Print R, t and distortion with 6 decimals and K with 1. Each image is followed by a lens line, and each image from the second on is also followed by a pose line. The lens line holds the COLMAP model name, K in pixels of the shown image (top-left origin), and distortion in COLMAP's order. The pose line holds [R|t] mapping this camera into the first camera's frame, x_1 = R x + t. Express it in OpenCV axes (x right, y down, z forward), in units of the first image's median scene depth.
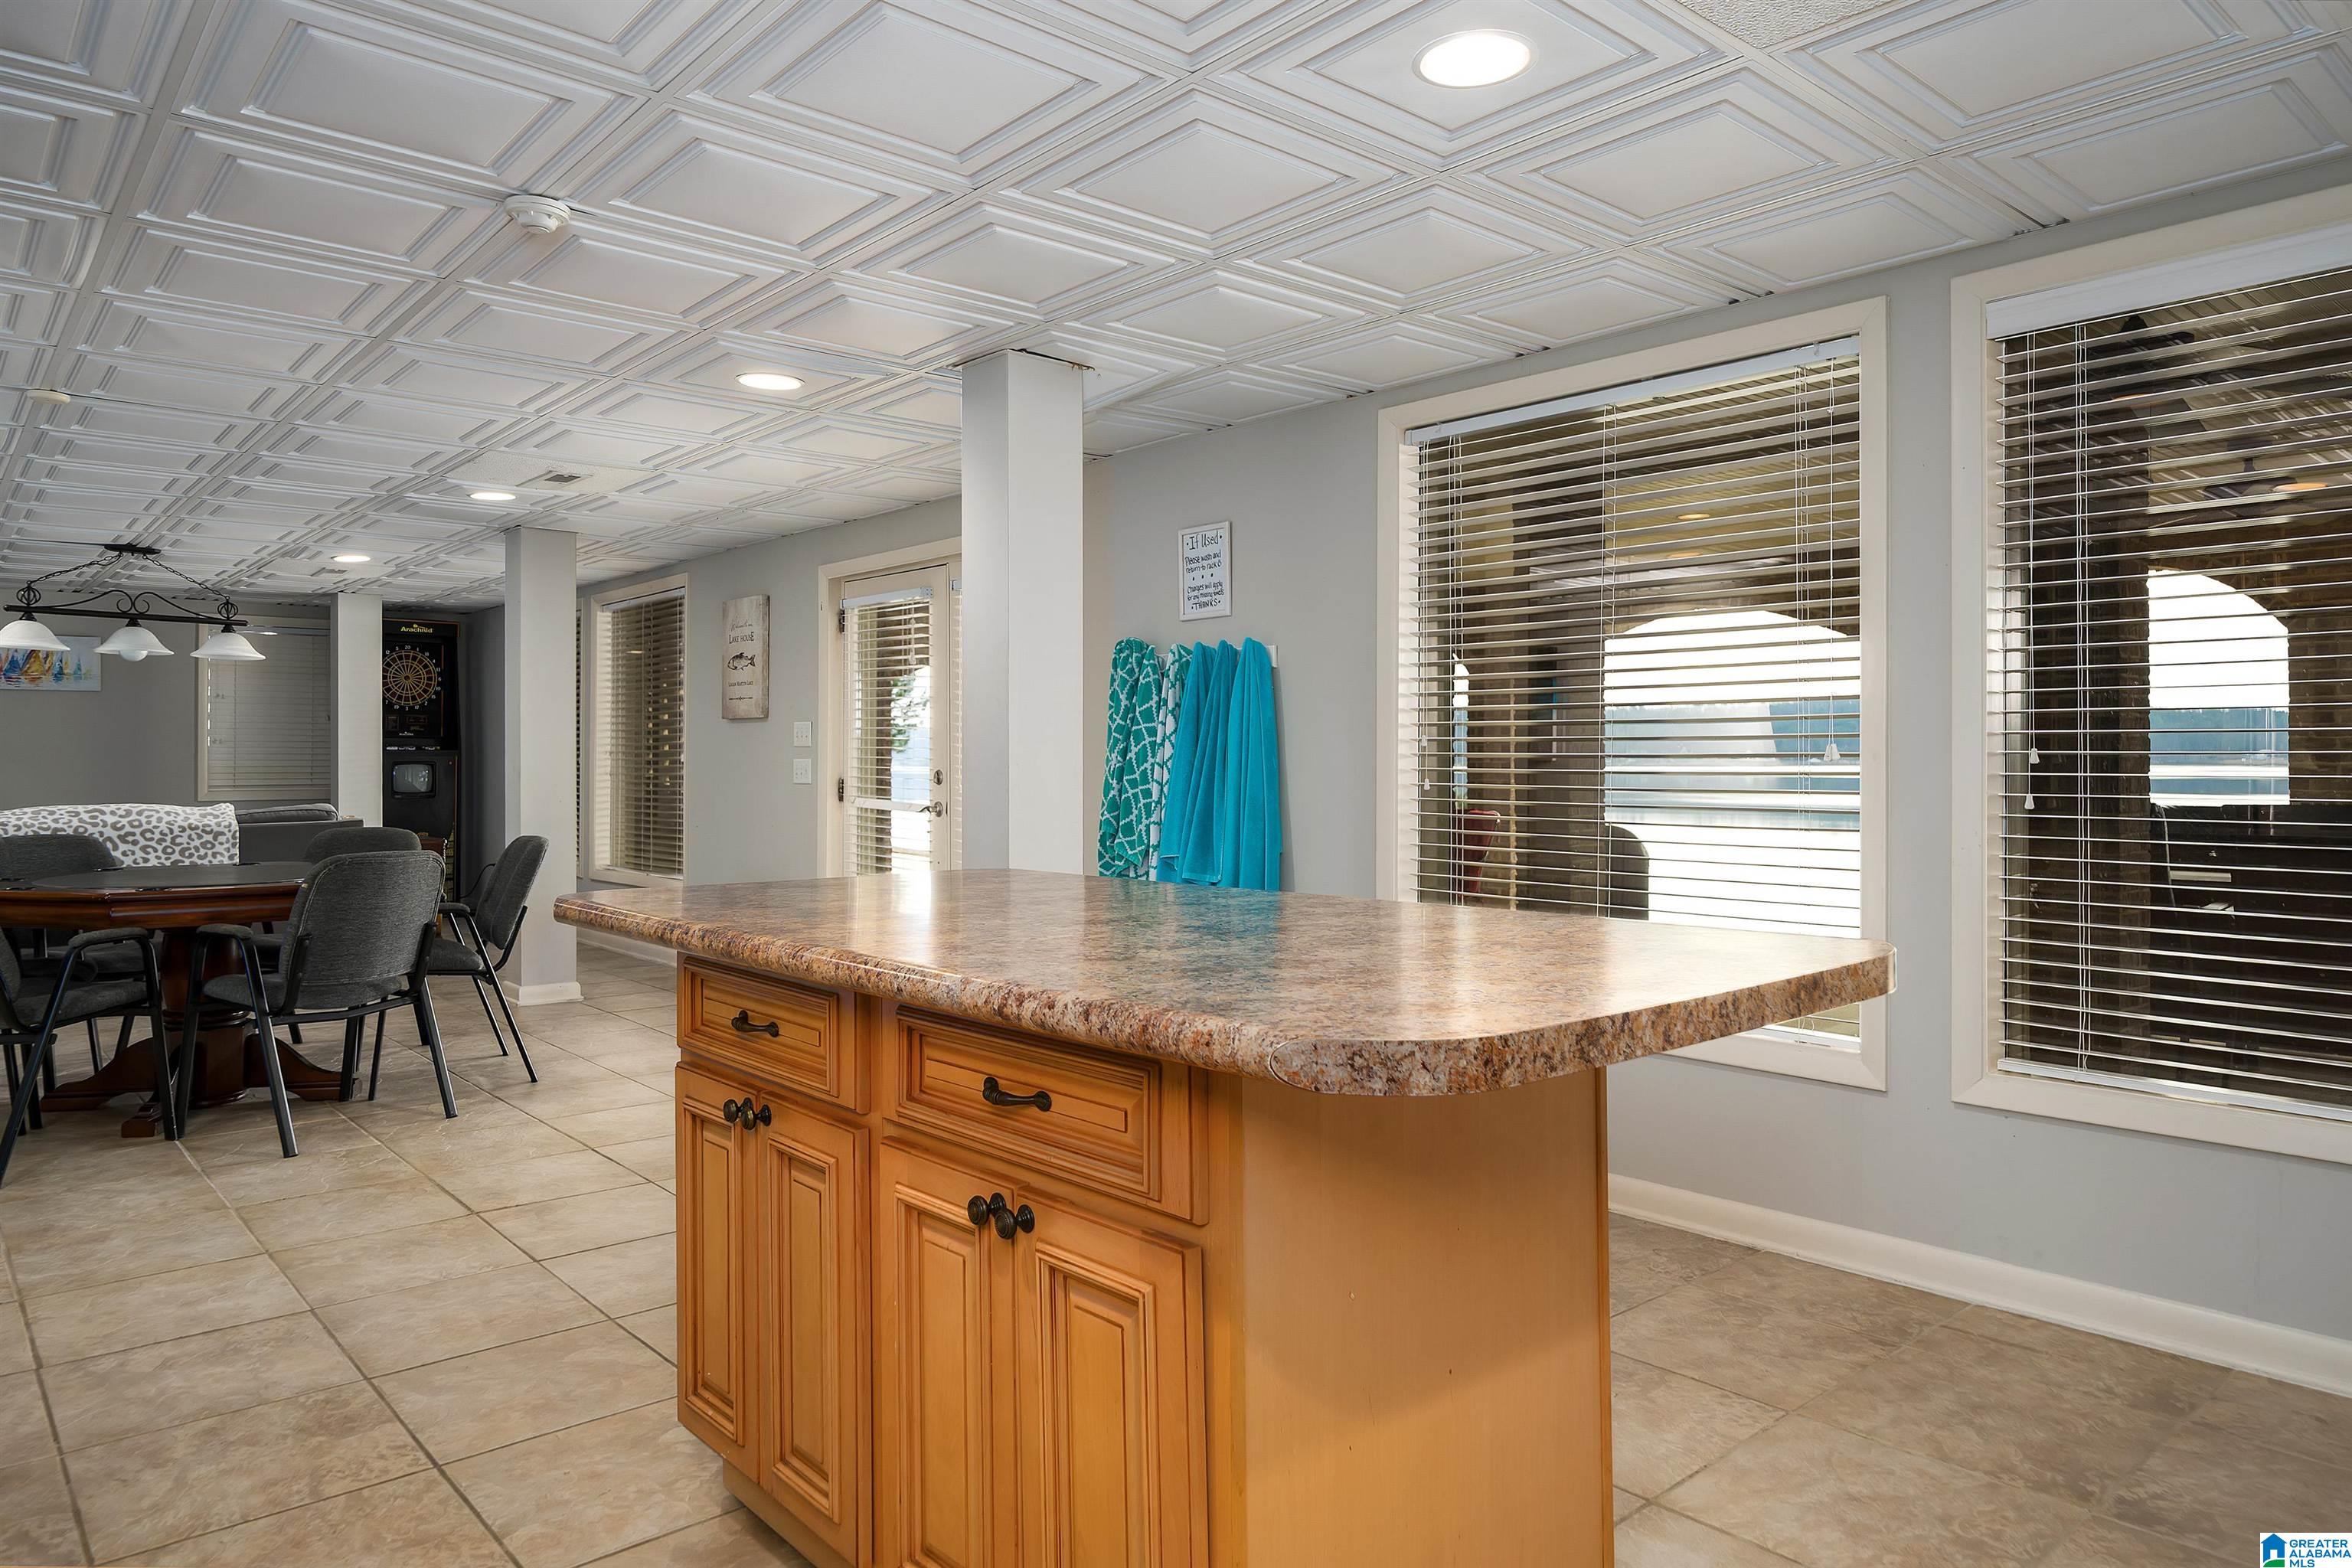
lens RADIAL K [[1479.2, 0, 1179.5], [0, 1479.2, 786.1], [0, 0, 1]] dist [0.003422, -0.002747]
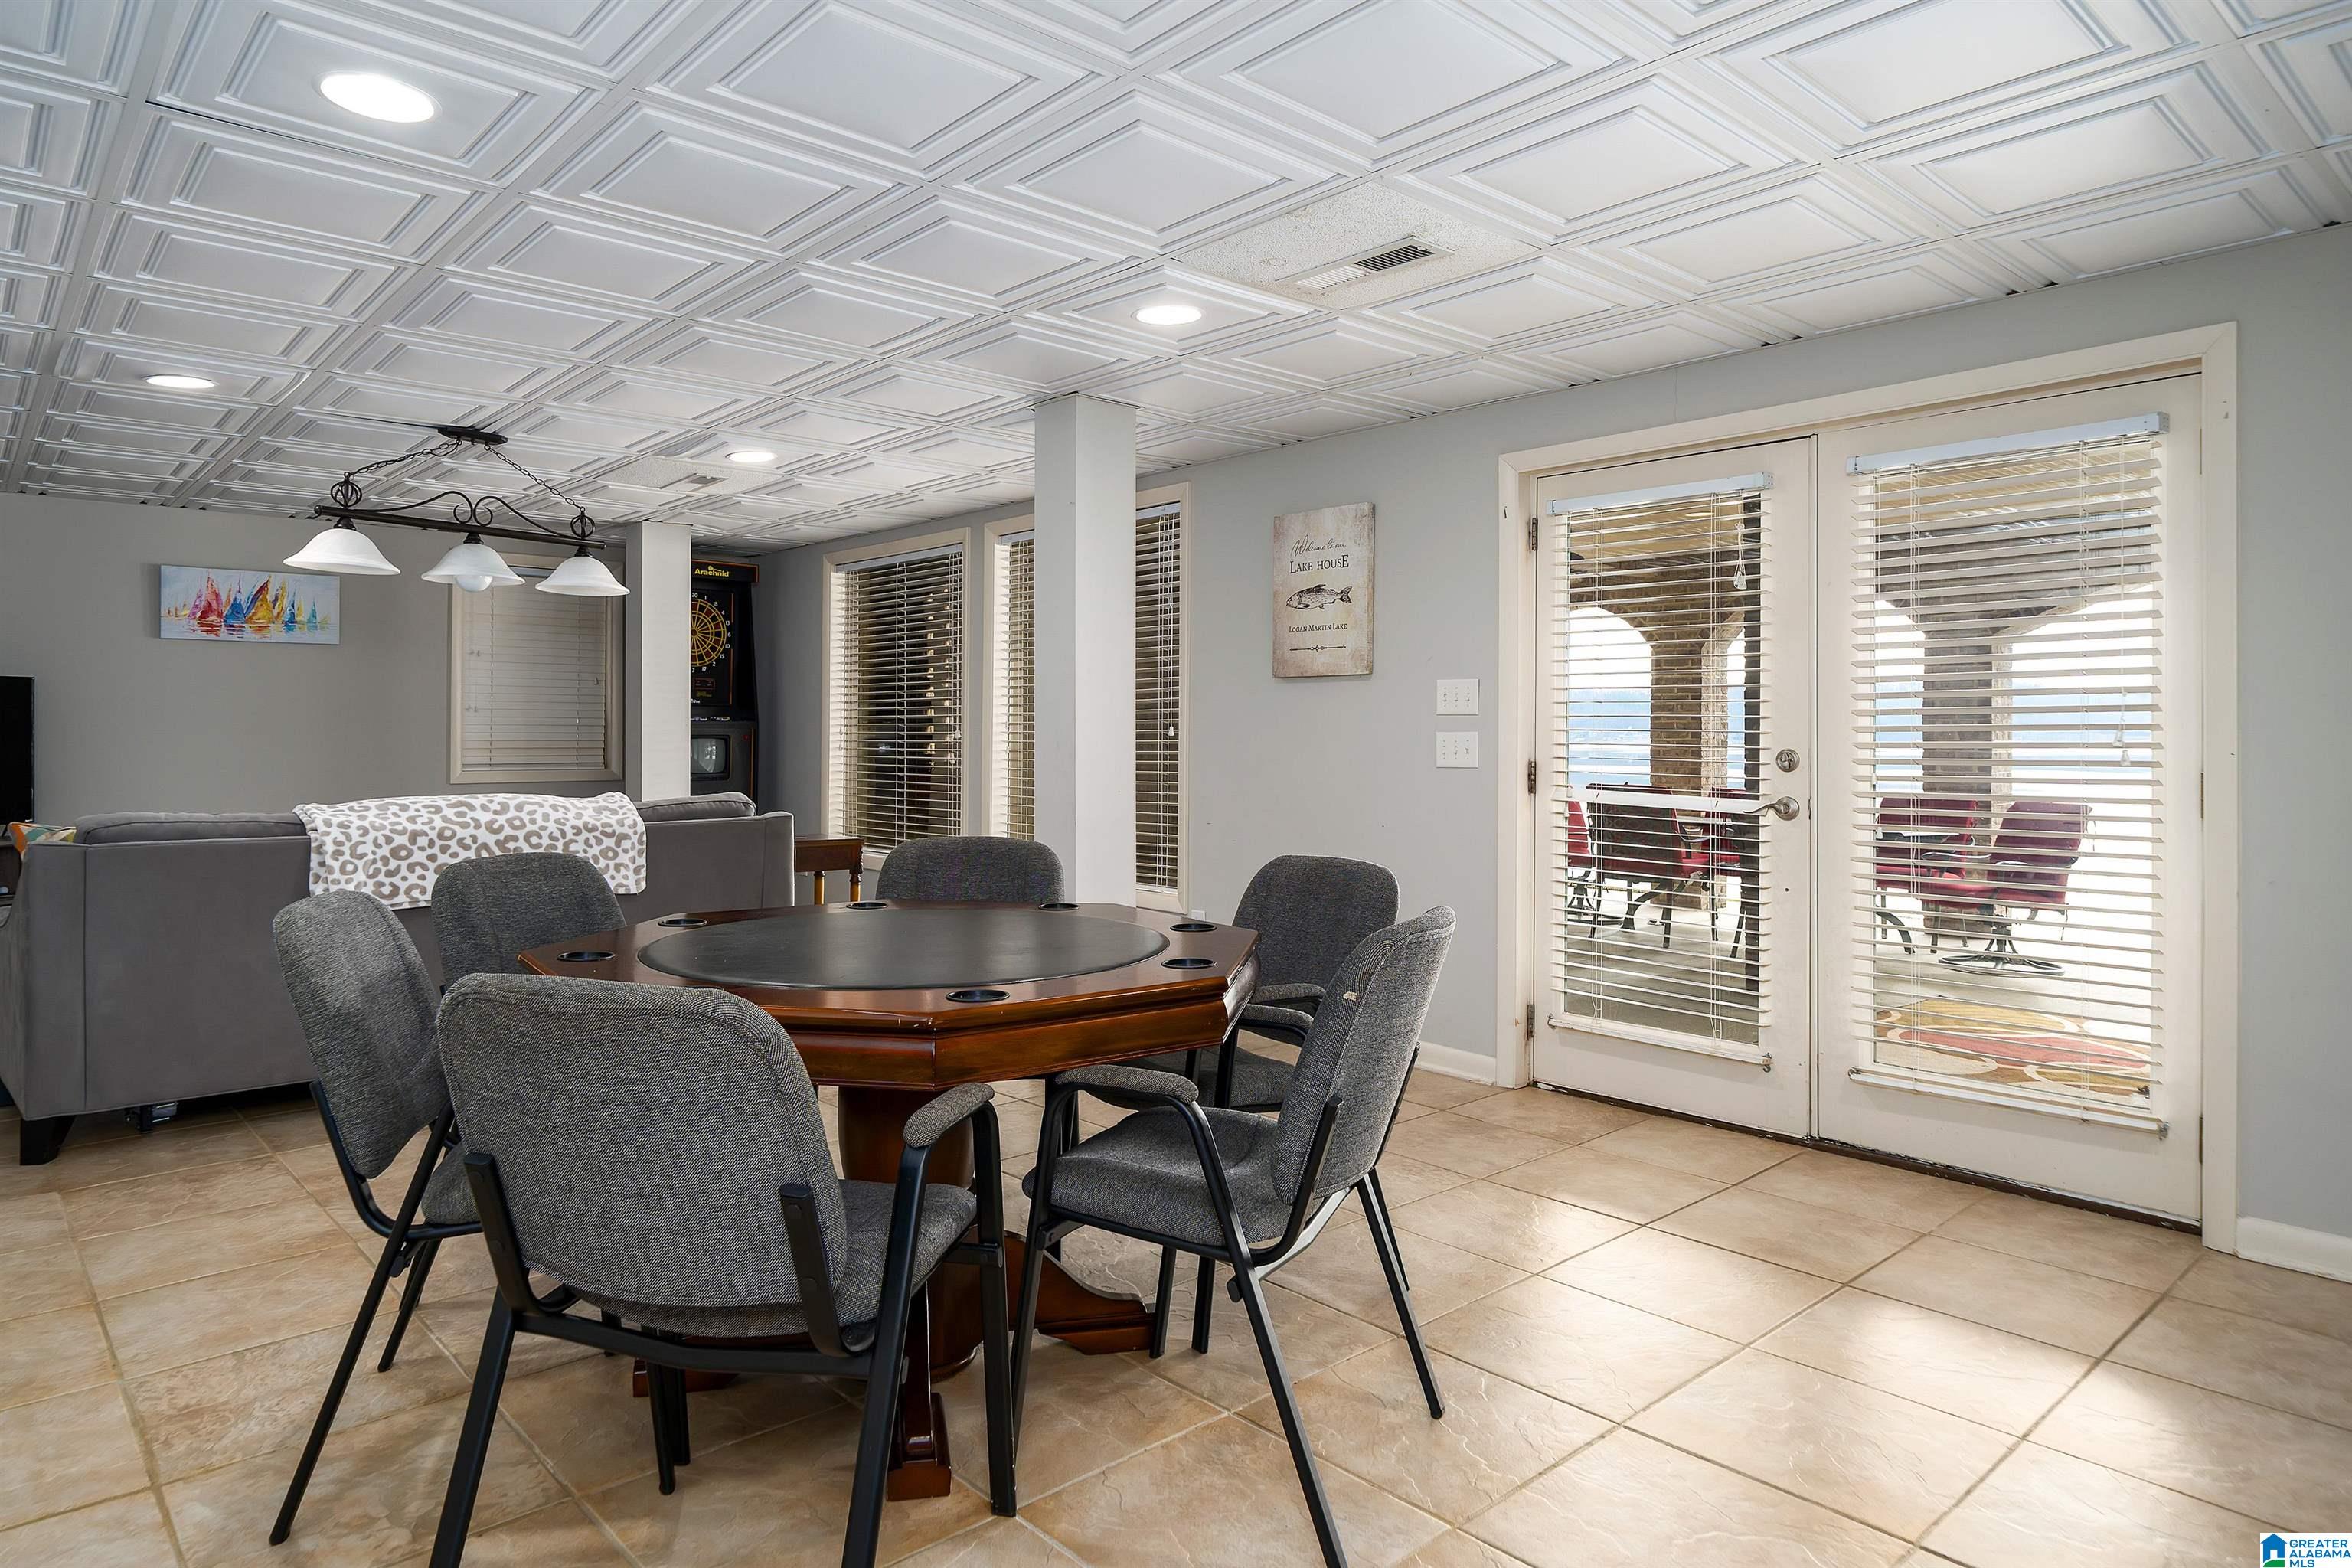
lens RADIAL K [[1384.8, 0, 1172.3], [0, 1384.8, 760.0], [0, 0, 1]] dist [0.004367, 0.001328]
pose [[0.999946, 0.003582, 0.009740, -0.387082], [-0.003571, 0.999993, -0.001095, -0.003971], [-0.009744, 0.001061, 0.999952, 0.337657]]
